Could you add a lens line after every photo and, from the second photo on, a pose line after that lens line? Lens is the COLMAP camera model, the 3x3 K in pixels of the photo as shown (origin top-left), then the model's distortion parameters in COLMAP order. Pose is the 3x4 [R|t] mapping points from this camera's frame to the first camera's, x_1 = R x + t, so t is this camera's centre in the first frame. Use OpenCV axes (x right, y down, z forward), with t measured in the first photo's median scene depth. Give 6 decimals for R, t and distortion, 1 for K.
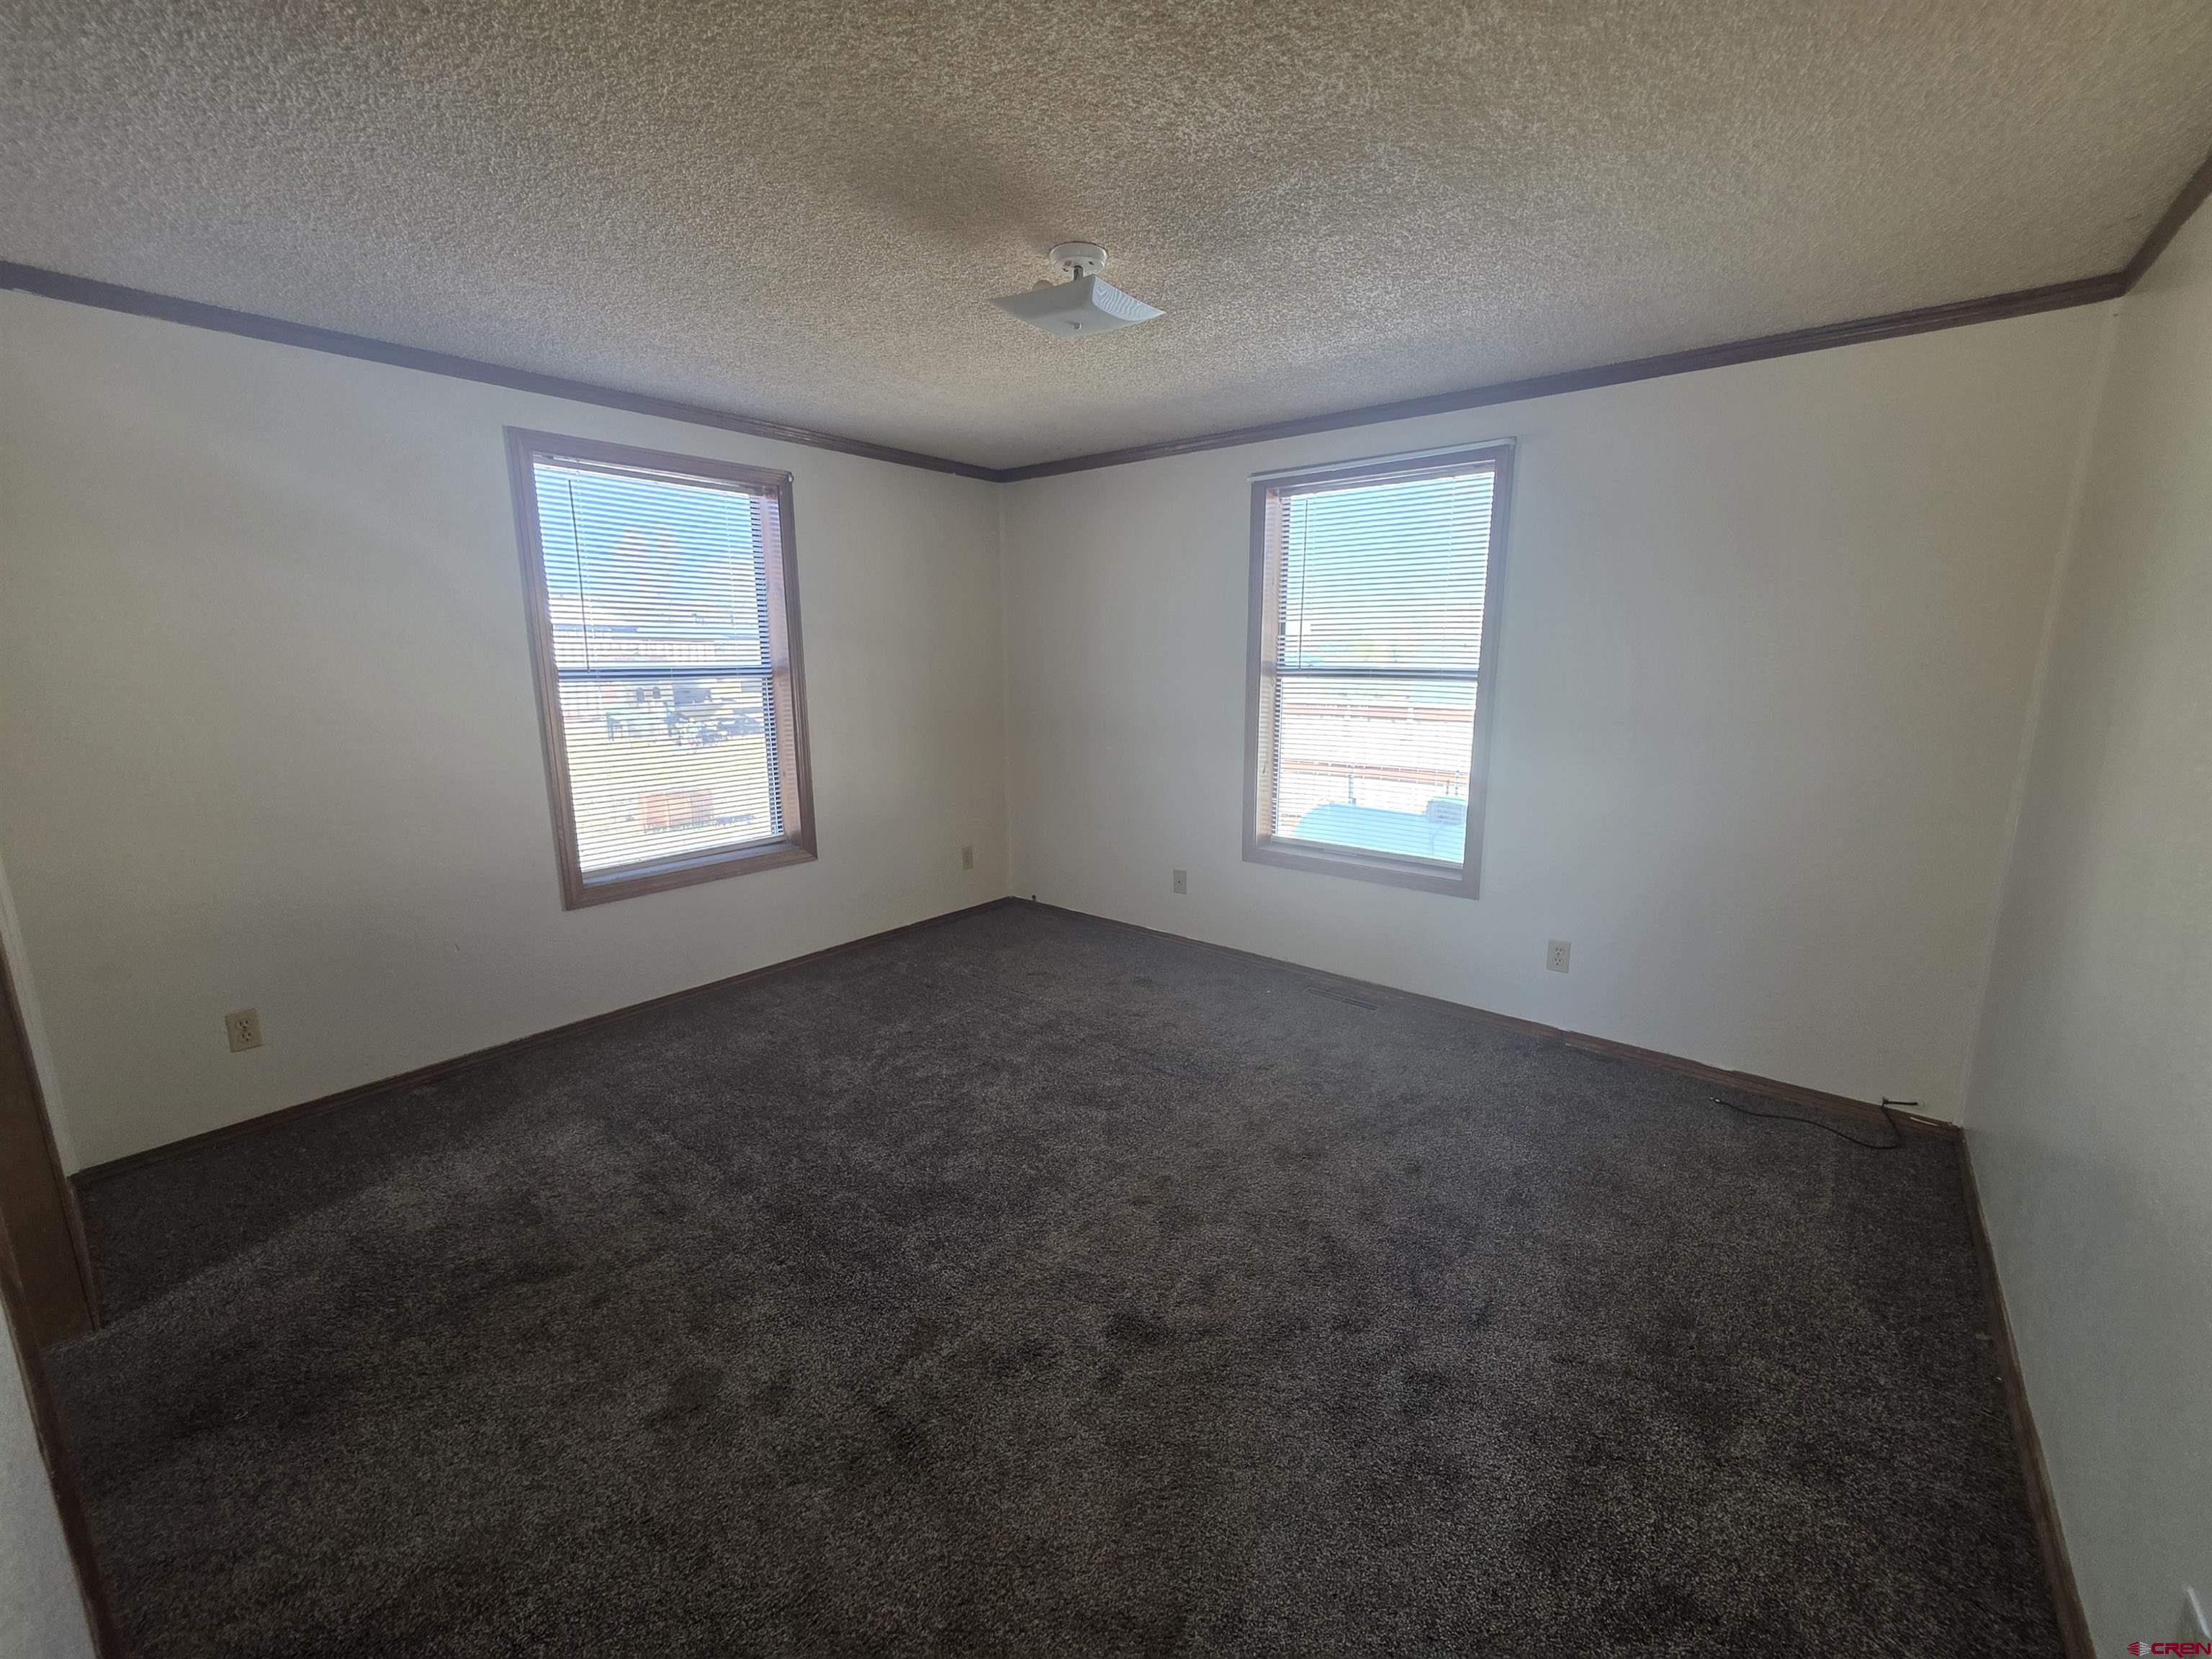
lens RADIAL K [[888.1, 0, 1105.9], [0, 888.1, 826.9], [0, 0, 1]] dist [0.000658, 0.000108]
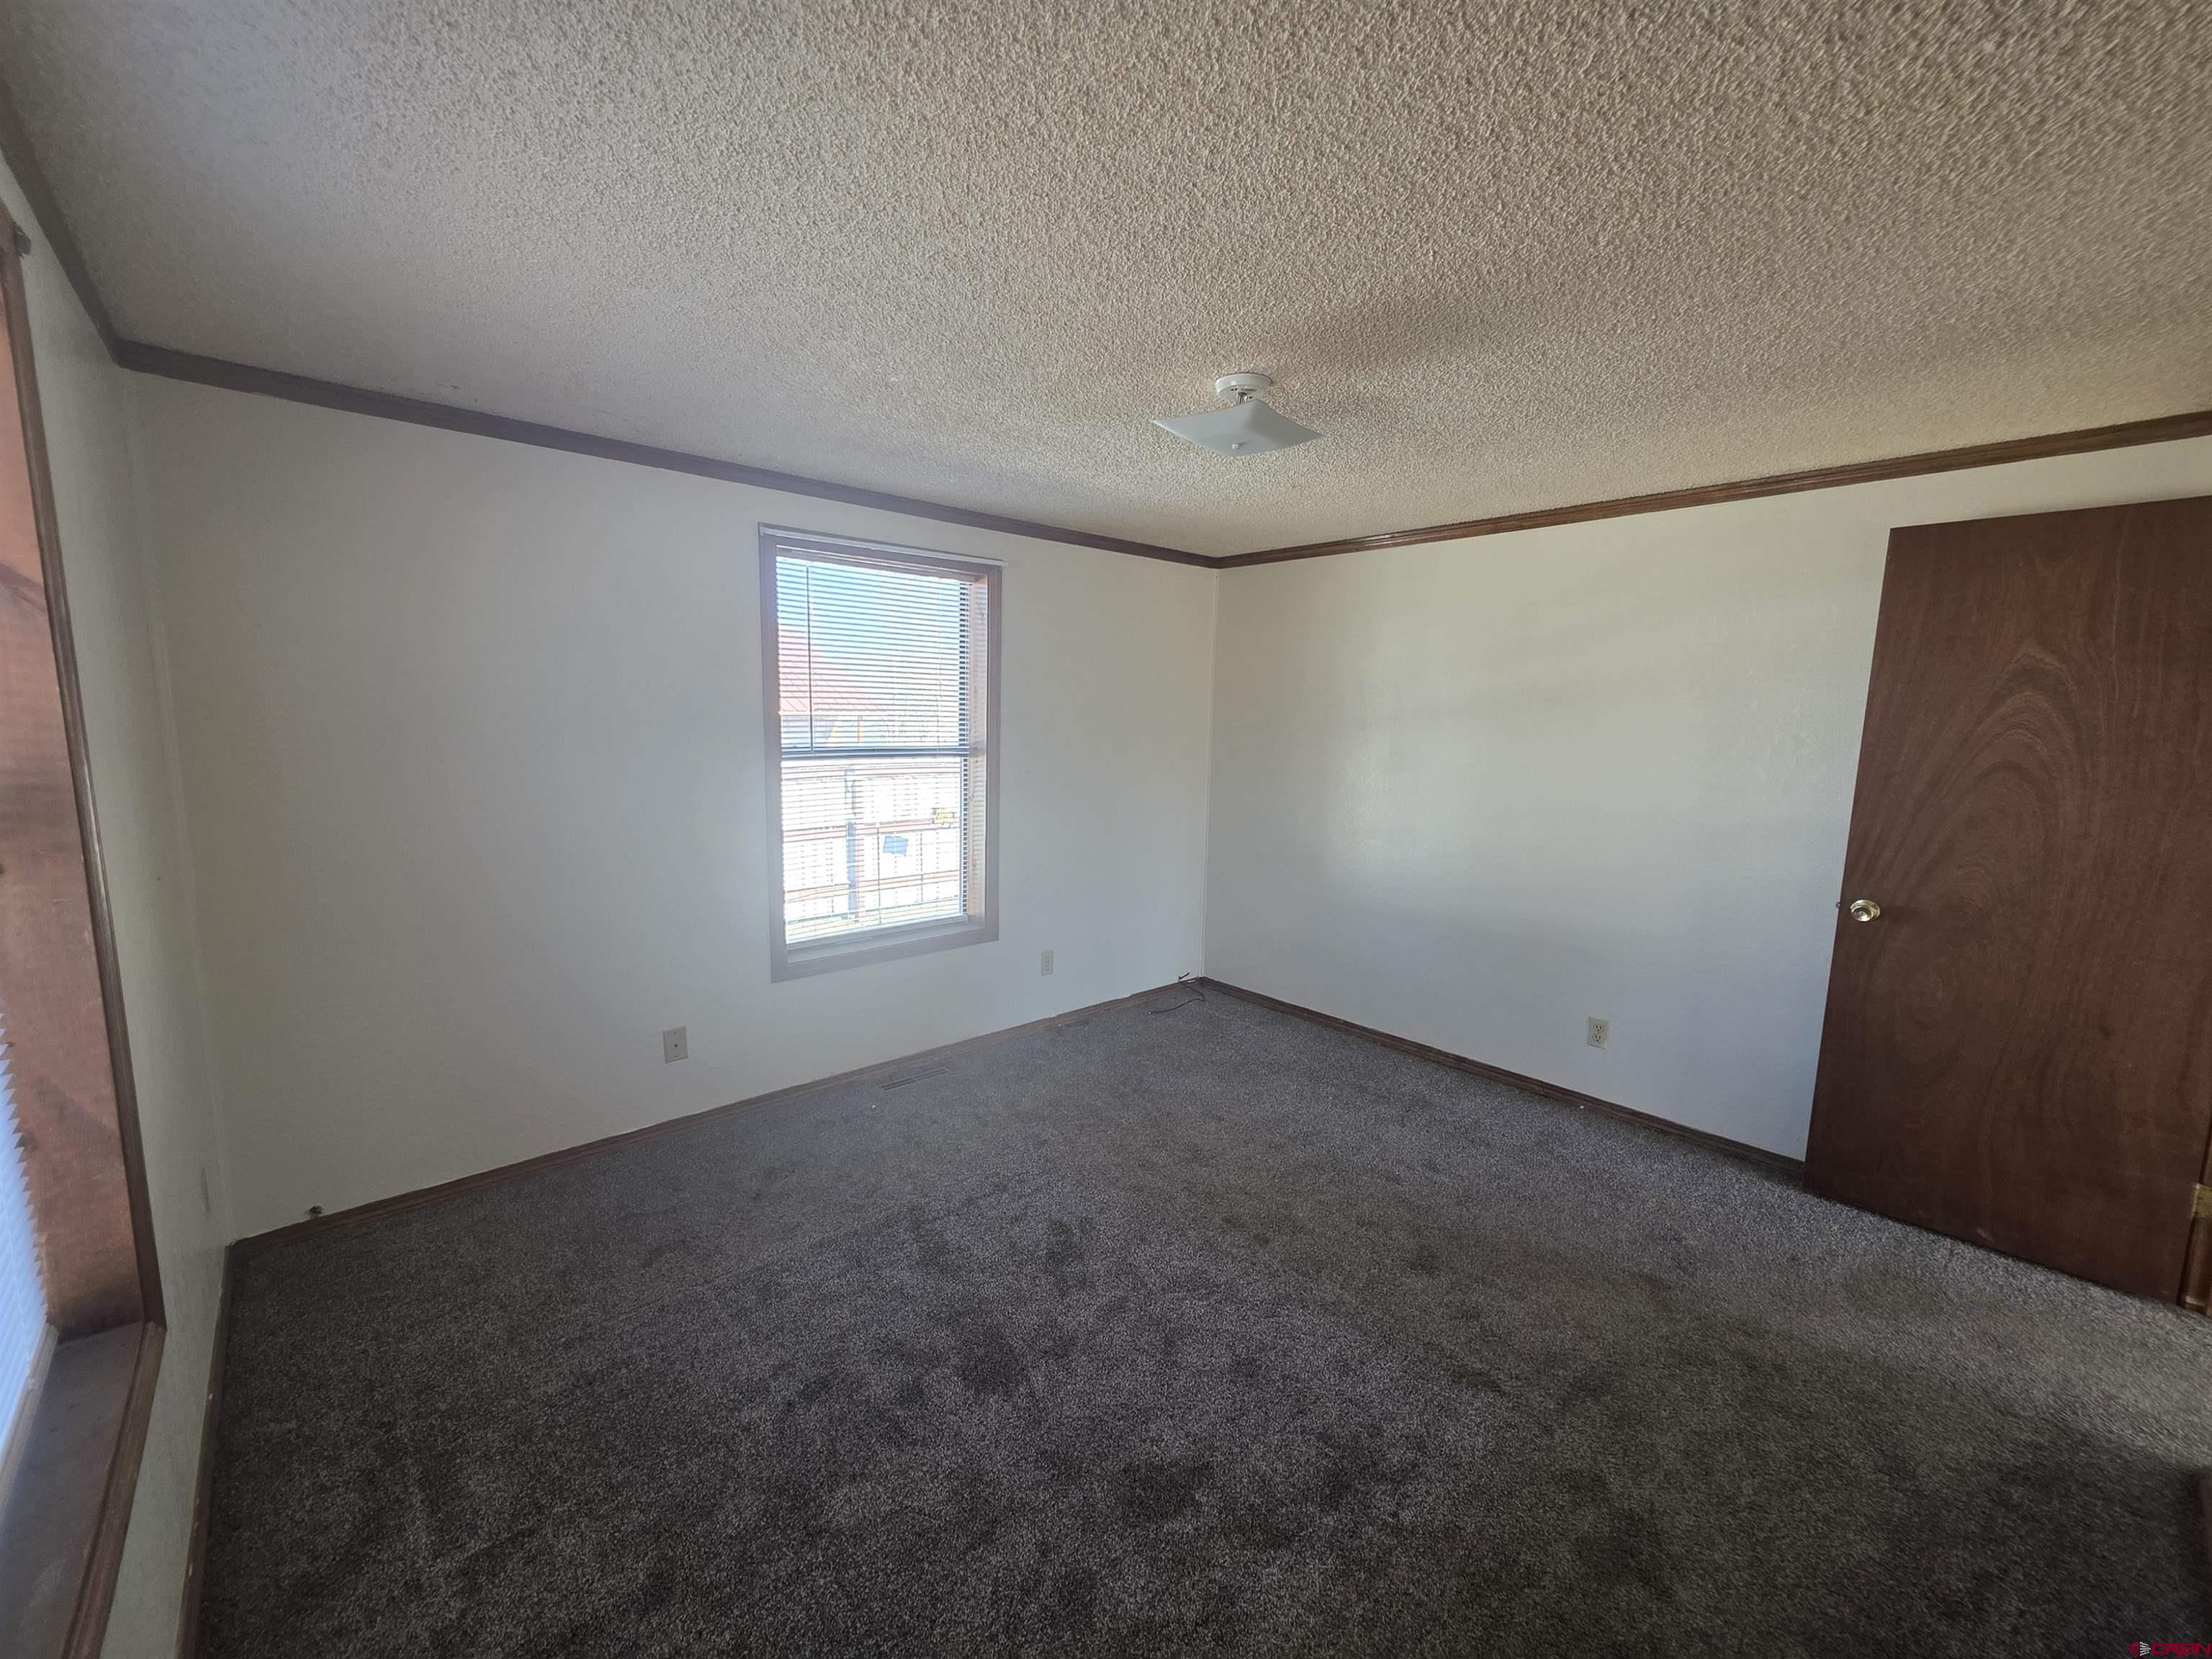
lens RADIAL K [[888.1, 0, 1108.4], [0, 888.1, 832.9], [0, 0, 1]] dist [0.000658, 0.000108]
pose [[0.156930, -0.132542, 0.978675, -0.723118], [0.175327, 0.978952, 0.104466, -0.160645], [-0.971922, 0.155195, 0.176865, 0.653818]]
